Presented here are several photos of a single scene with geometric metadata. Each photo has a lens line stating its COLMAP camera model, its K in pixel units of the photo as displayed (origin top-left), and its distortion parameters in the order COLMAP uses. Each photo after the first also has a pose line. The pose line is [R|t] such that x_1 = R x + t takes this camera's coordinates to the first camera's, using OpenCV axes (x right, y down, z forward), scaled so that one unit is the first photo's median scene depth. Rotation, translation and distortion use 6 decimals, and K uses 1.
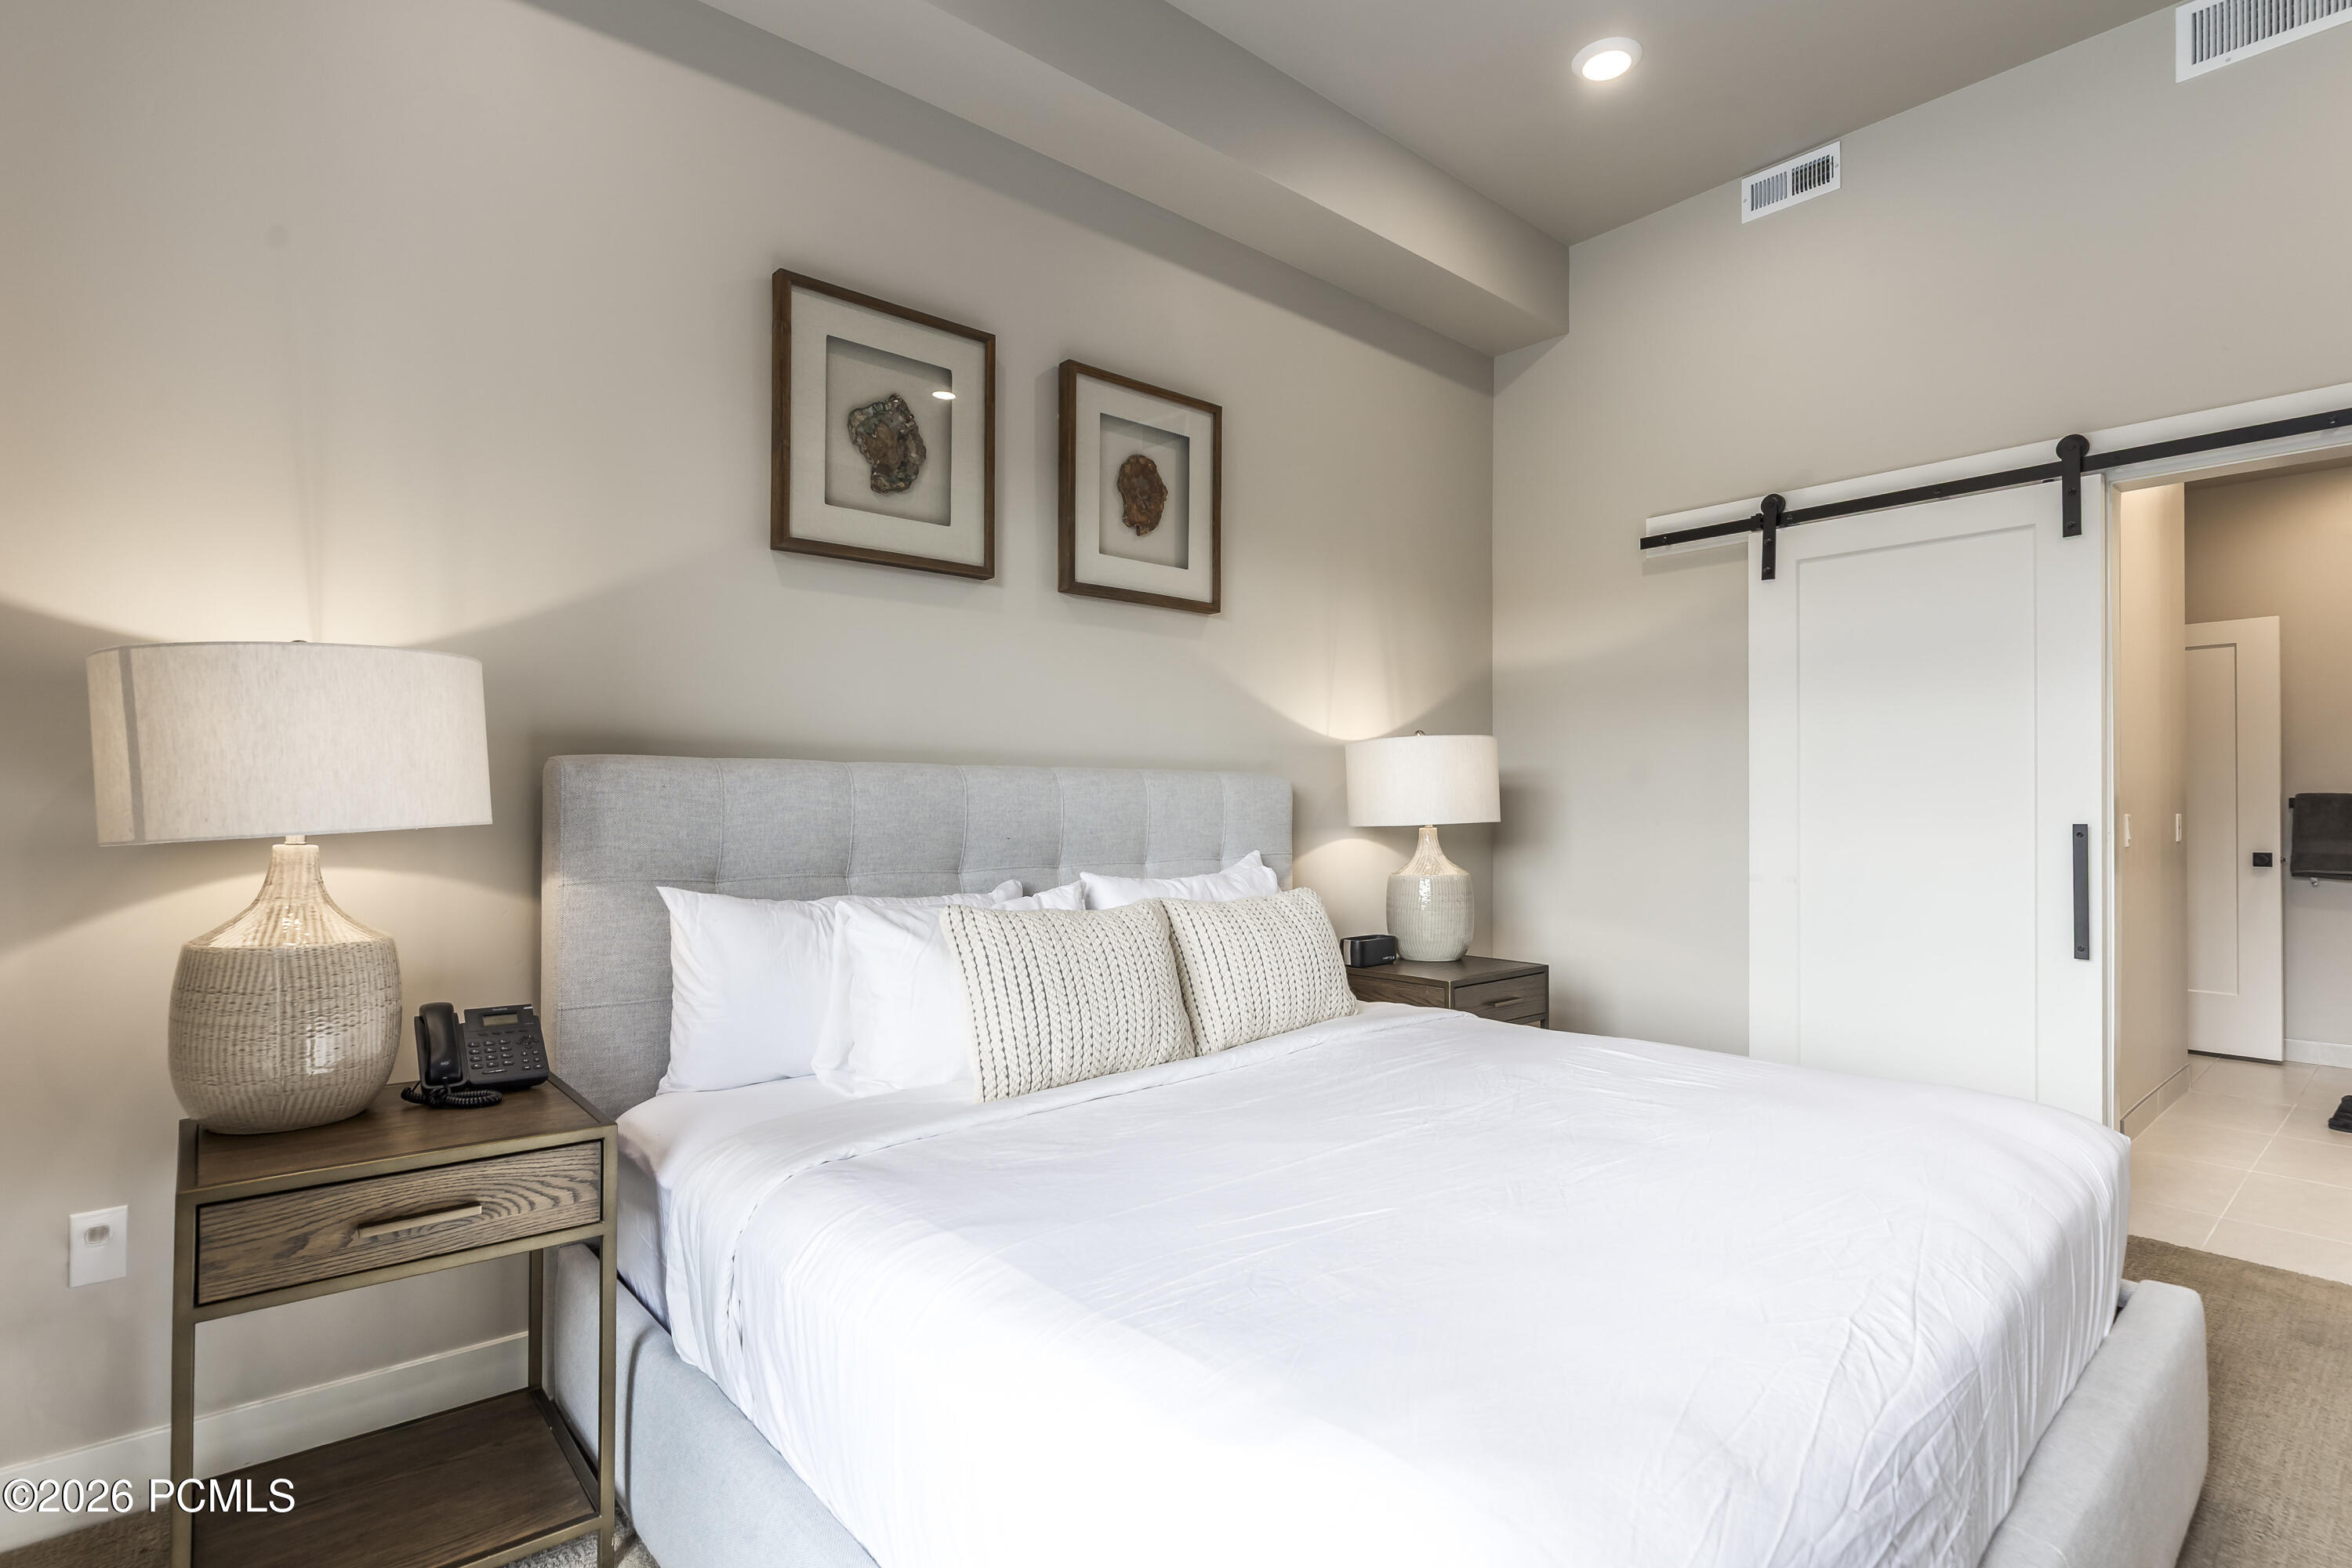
lens RADIAL K [[1132.9, 0, 1178.6], [0, 1132.9, 799.5], [0, 0, 1]] dist [-0.001634, -0.000229]
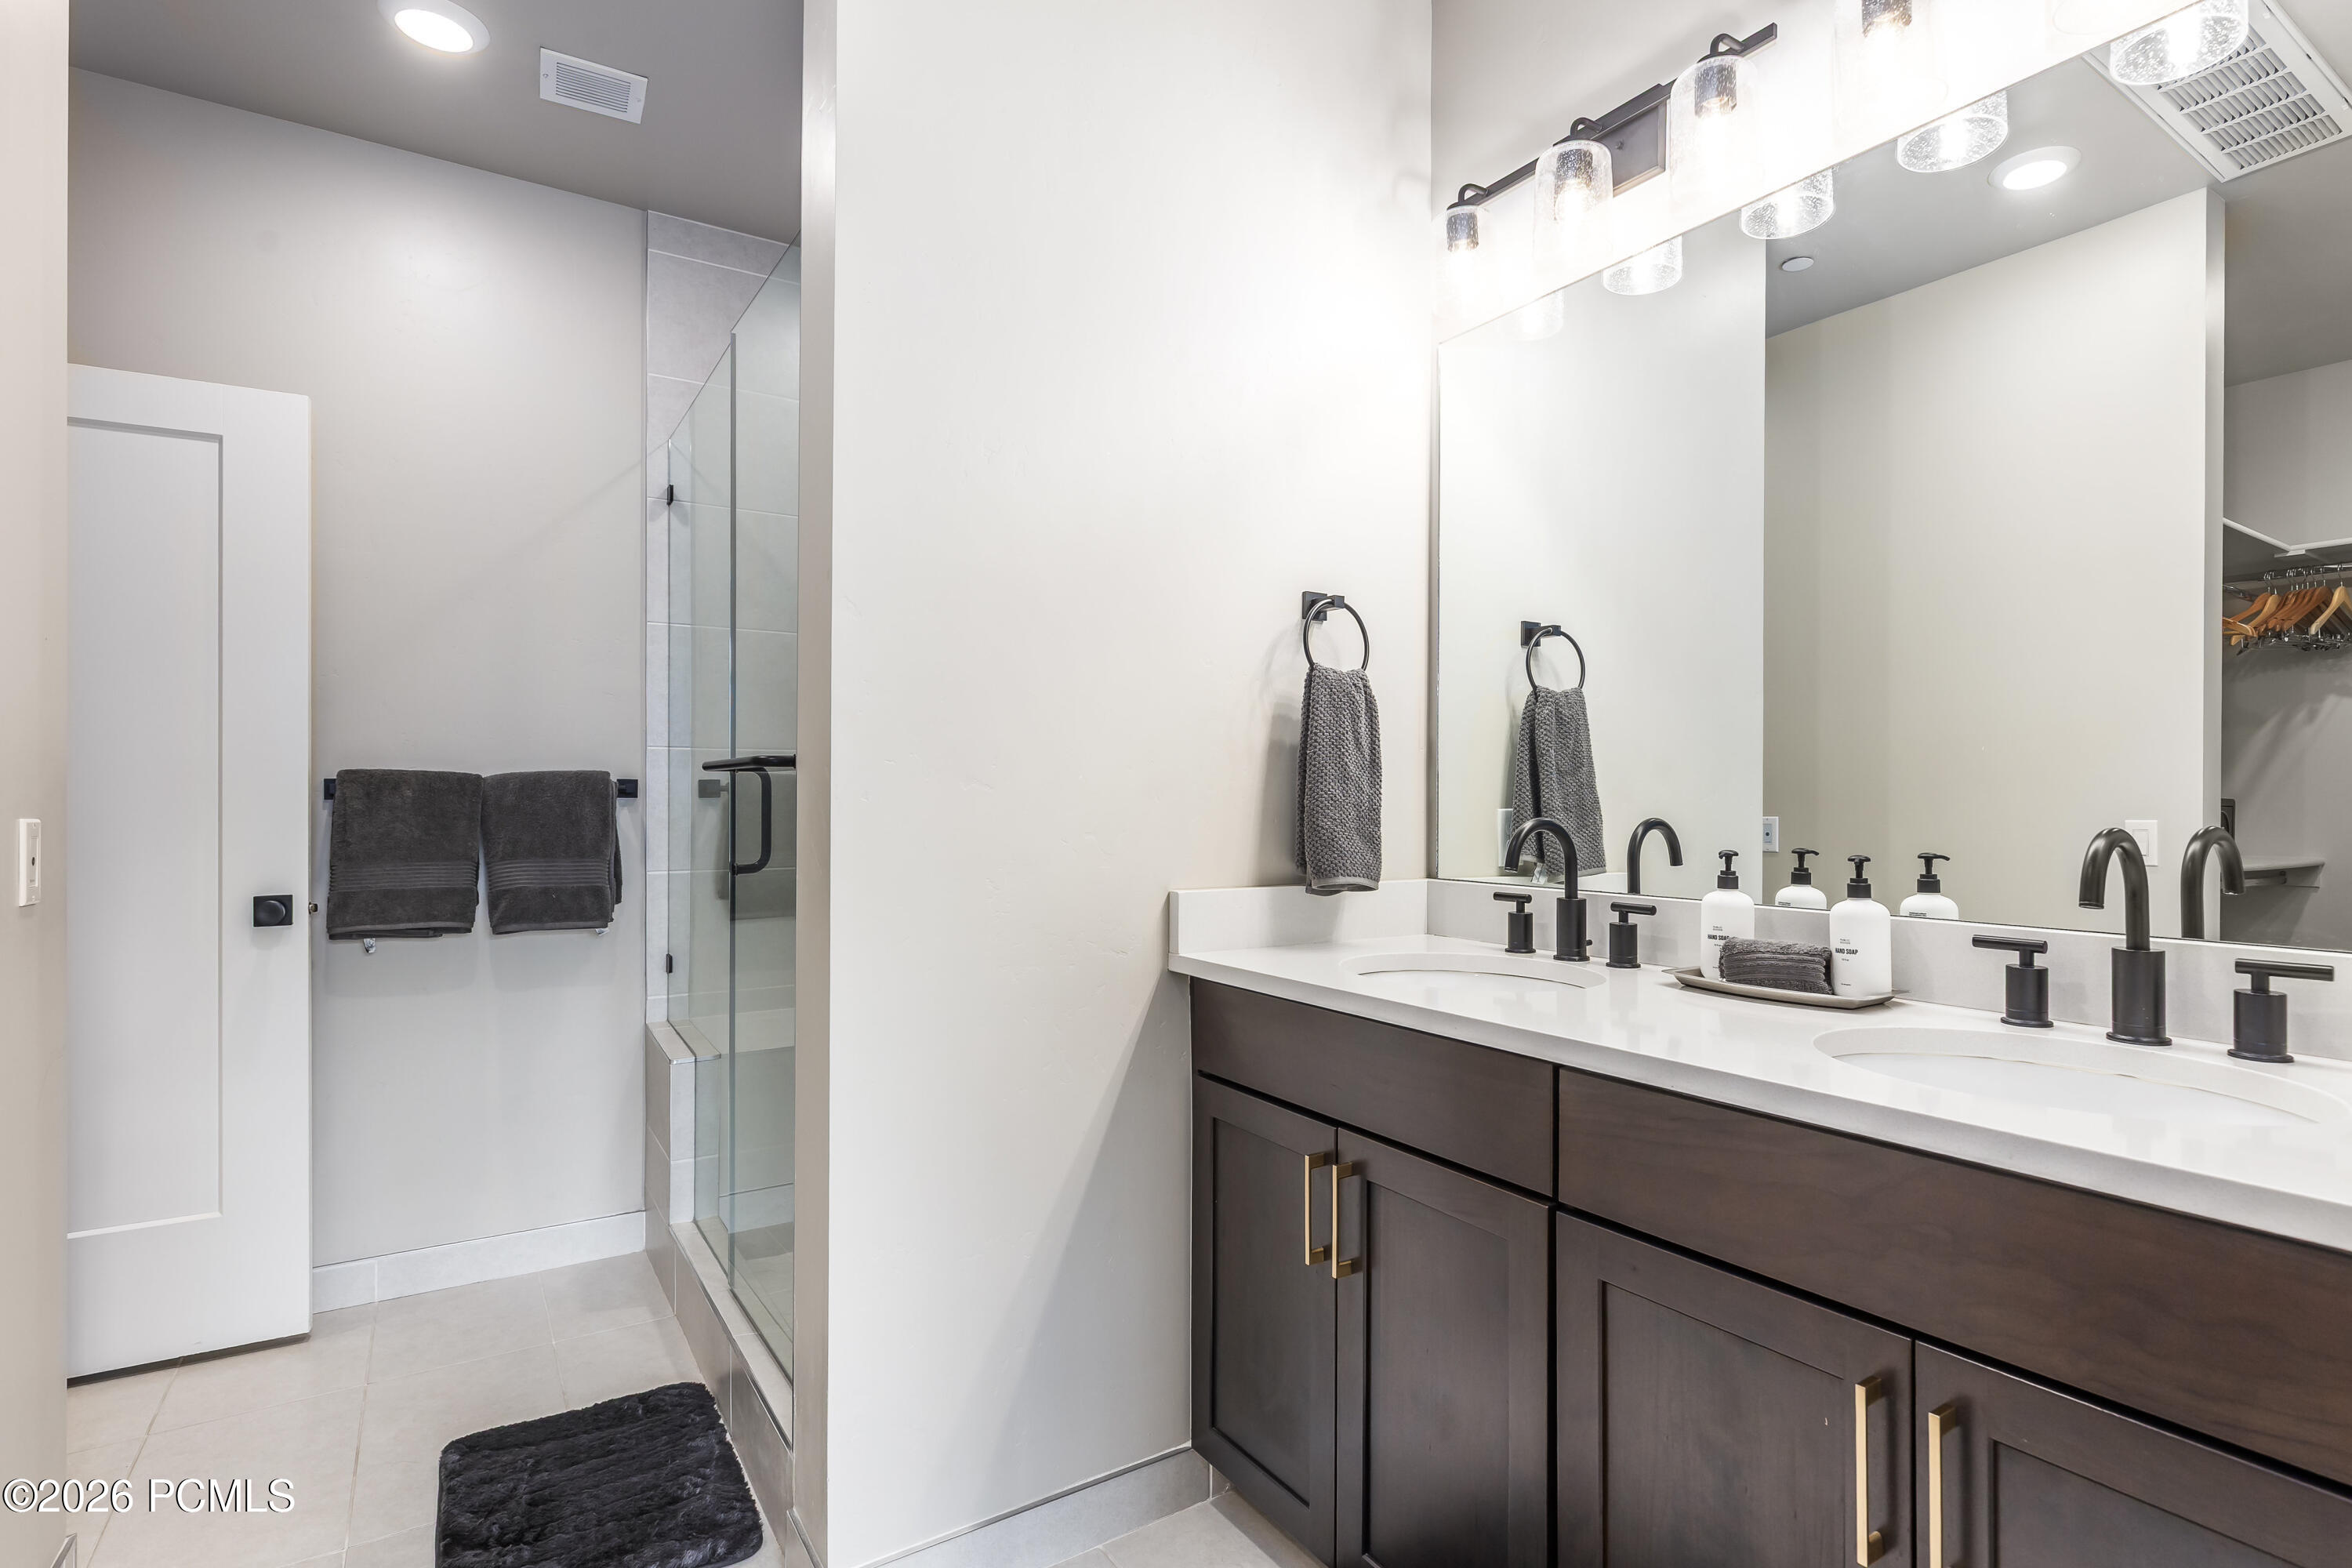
lens RADIAL K [[1132.9, 0, 1178.6], [0, 1132.9, 799.5], [0, 0, 1]] dist [-0.001634, -0.000229]
pose [[0.141283, -0.000416, 0.989969, 0.552416], [-0.008591, 0.999962, 0.001647, 0.003608], [-0.989932, -0.008738, 0.141274, 0.568200]]
